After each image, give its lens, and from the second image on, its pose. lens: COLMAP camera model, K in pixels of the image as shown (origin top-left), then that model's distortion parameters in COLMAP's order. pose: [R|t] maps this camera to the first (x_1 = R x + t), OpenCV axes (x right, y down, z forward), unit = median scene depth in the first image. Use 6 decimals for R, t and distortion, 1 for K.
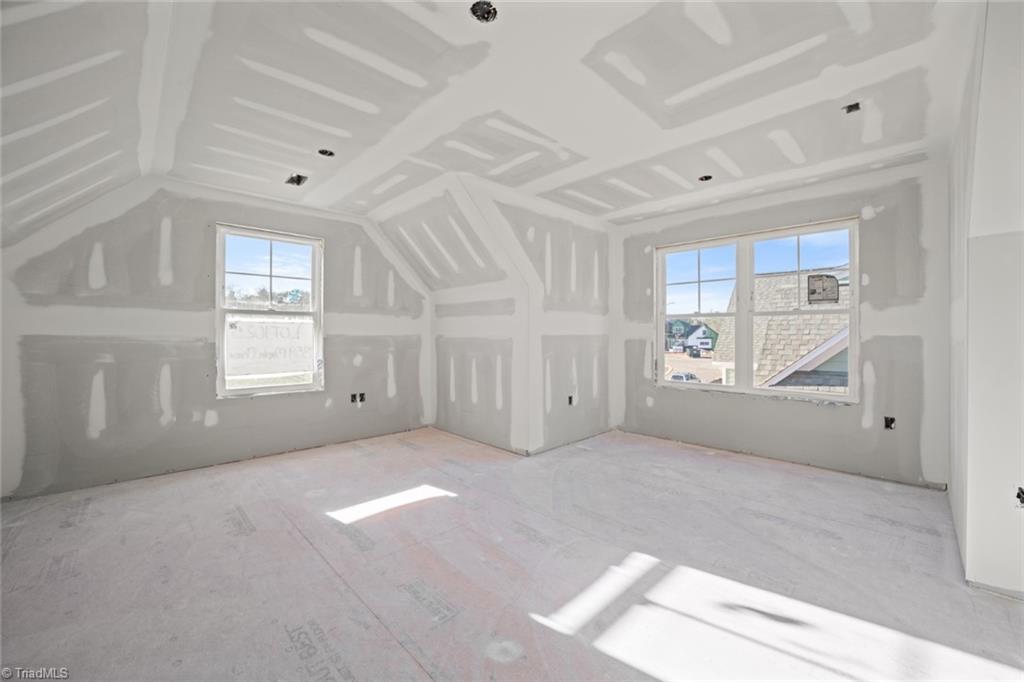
lens RADIAL K [[400.1, 0, 518.1], [0, 400.1, 334.3], [0, 0, 1]] dist [-0.033840, 0.004833]
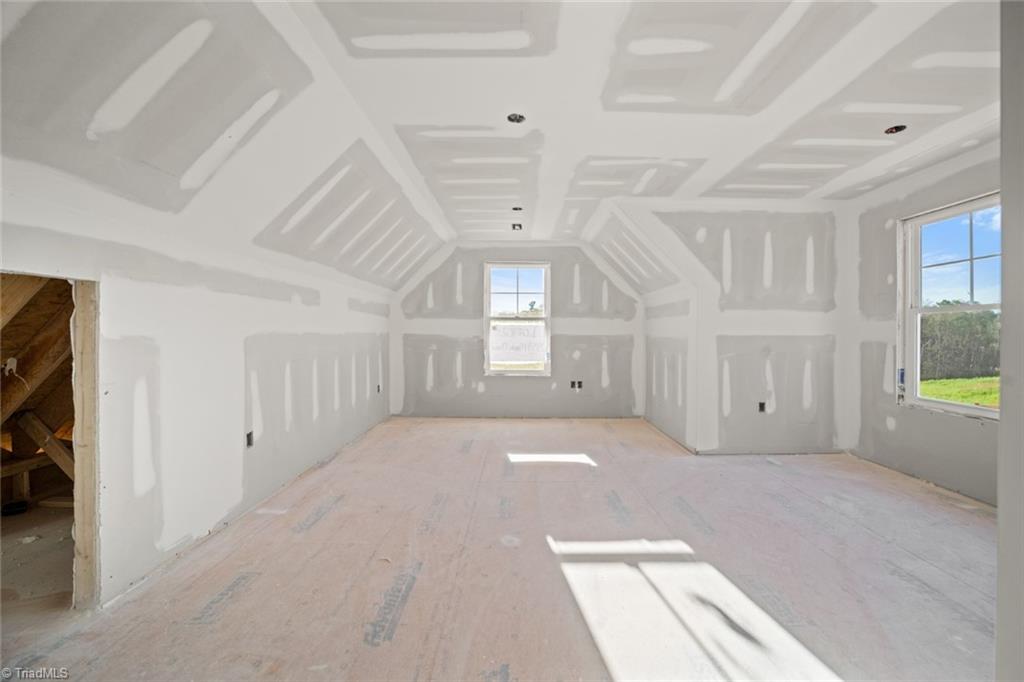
lens RADIAL K [[400.1, 0, 525.5], [0, 400.1, 335.3], [0, 0, 1]] dist [-0.033840, 0.004833]
pose [[0.719386, 0.004444, -0.694596, 0.430341], [-0.003968, 0.999990, 0.002289, 0.001616], [0.694599, 0.001110, 0.719396, -0.027730]]
